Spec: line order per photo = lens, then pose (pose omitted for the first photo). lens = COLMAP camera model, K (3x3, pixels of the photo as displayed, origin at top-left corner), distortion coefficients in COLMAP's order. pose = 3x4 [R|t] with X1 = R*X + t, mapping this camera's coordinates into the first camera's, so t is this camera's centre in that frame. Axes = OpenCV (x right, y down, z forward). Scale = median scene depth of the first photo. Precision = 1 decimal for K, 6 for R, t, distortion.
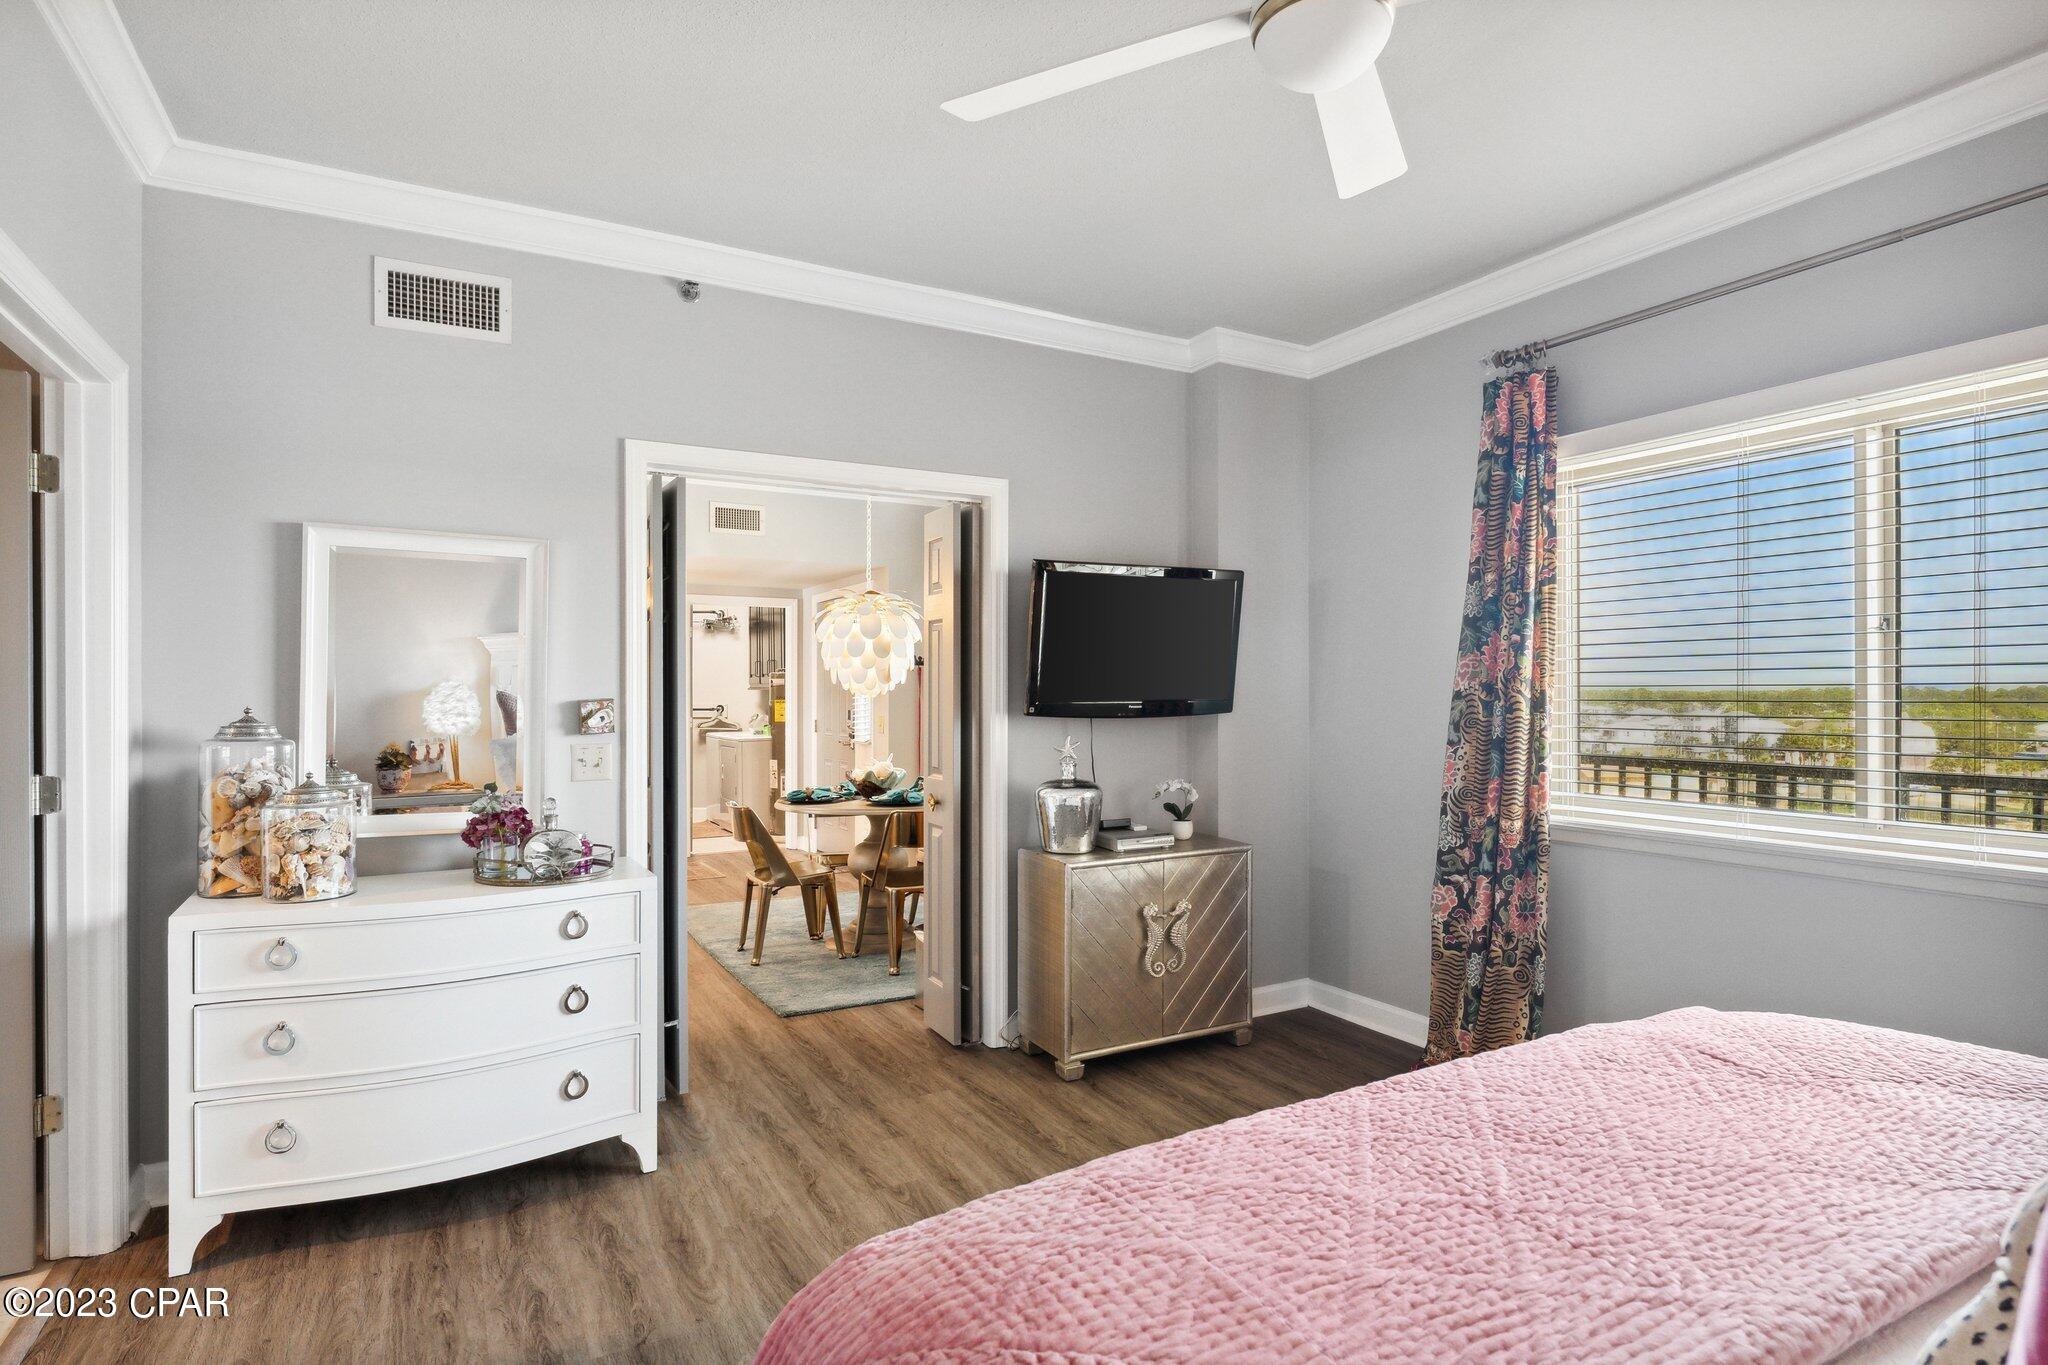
lens RADIAL K [[1048.5, 0, 1020.6], [0, 1048.5, 686.3], [0, 0, 1]] dist [0.004844, 0.001624]
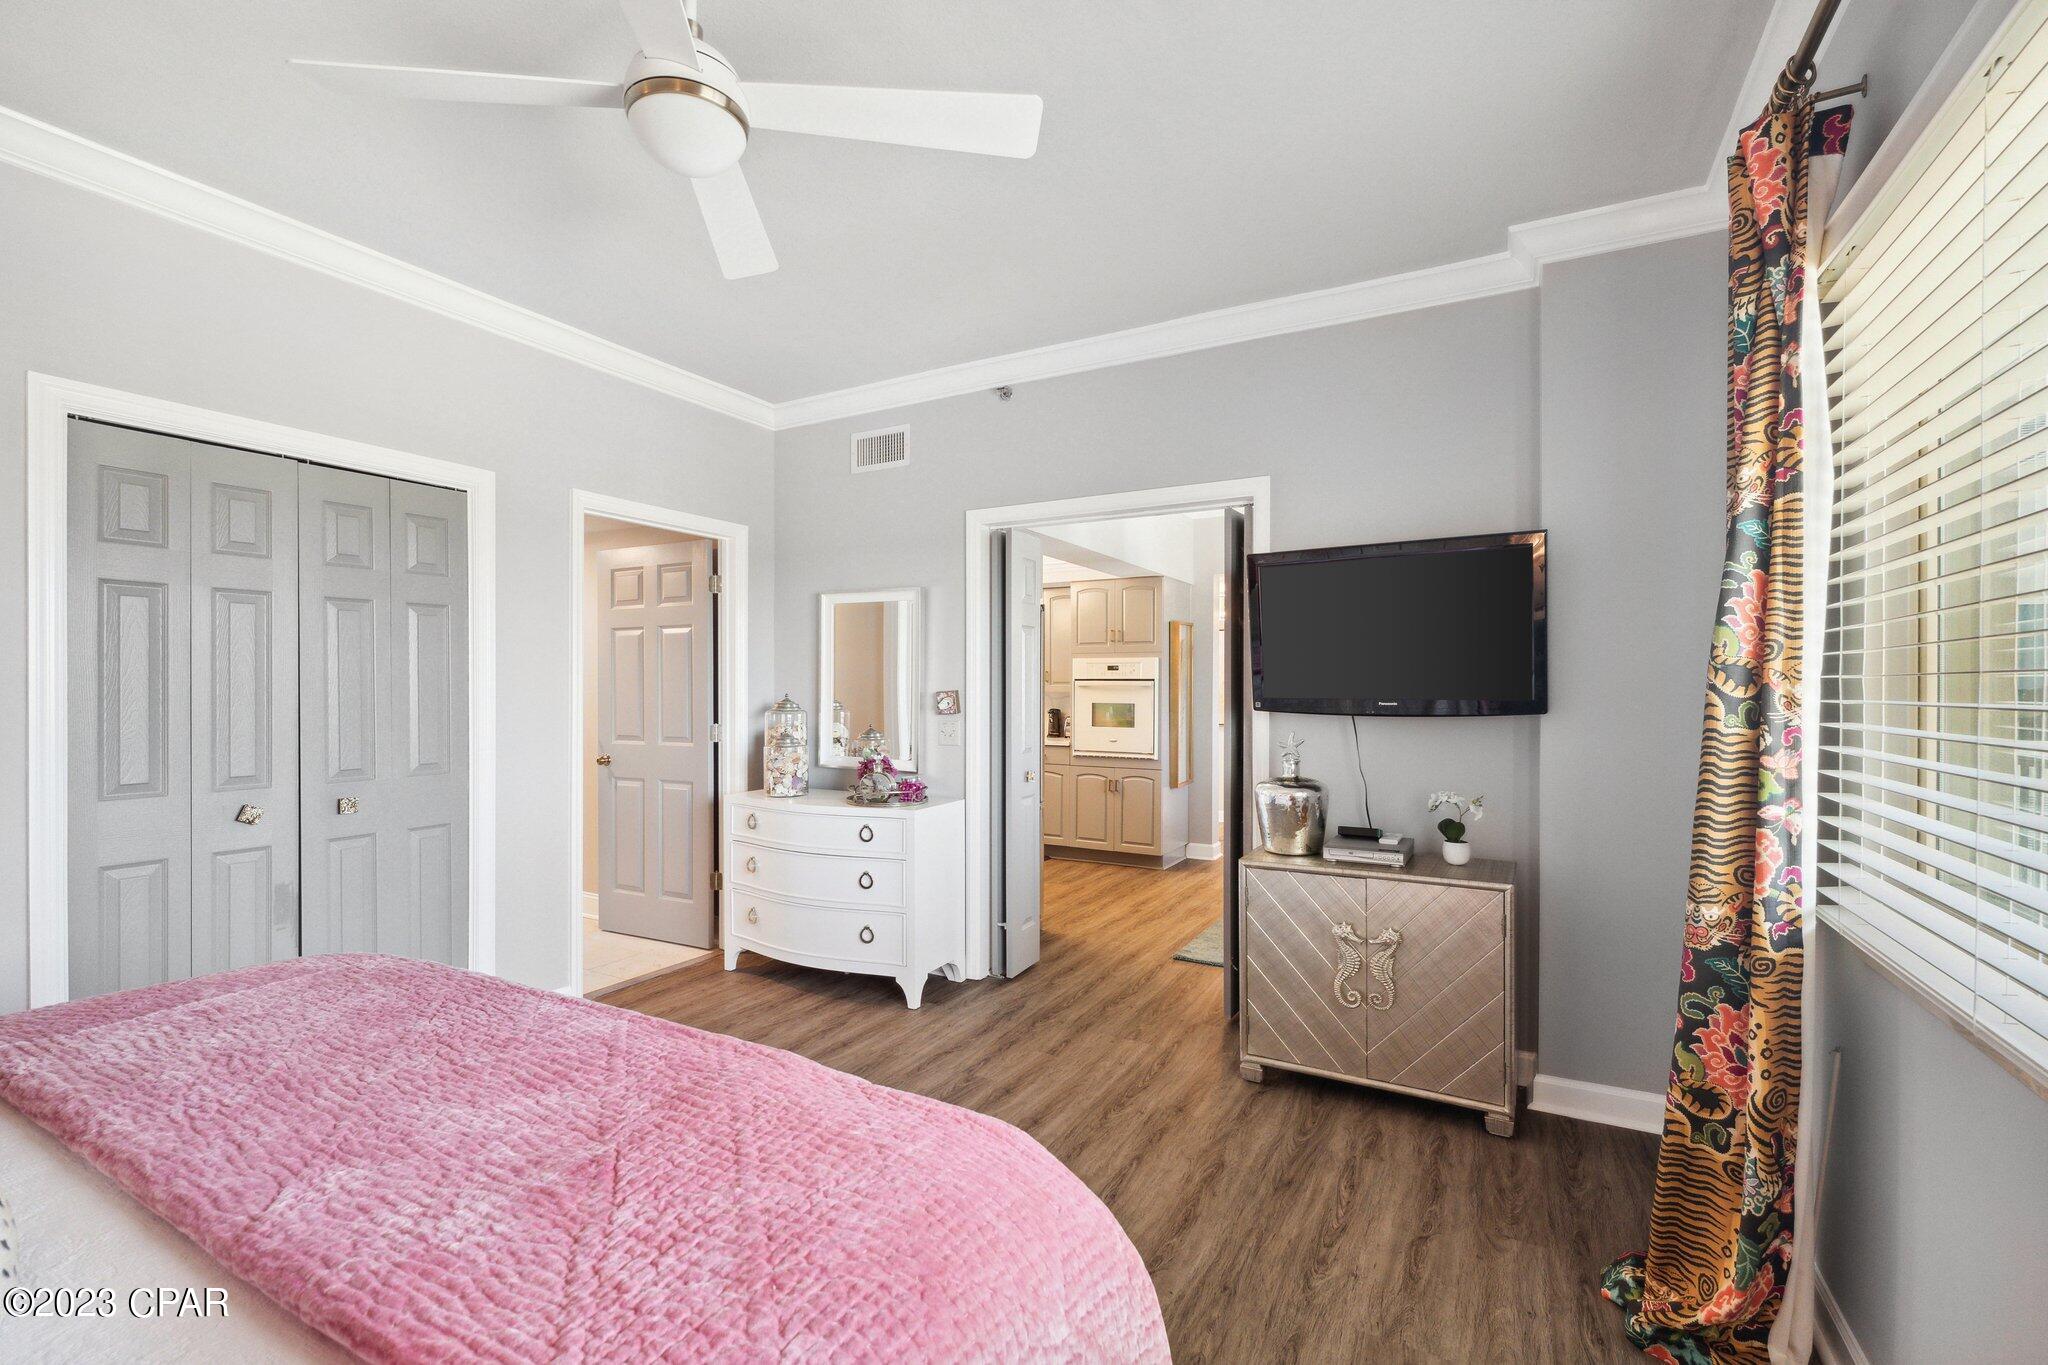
lens RADIAL K [[887.1, 0, 1020.2], [0, 887.1, 687.2], [0, 0, 1]] dist [-0.000058, -0.000004]
pose [[0.532211, 0.002154, -0.846609, 0.675805], [0.001837, 0.999991, 0.003699, 0.002767], [0.846610, -0.003524, 0.532202, 0.397590]]
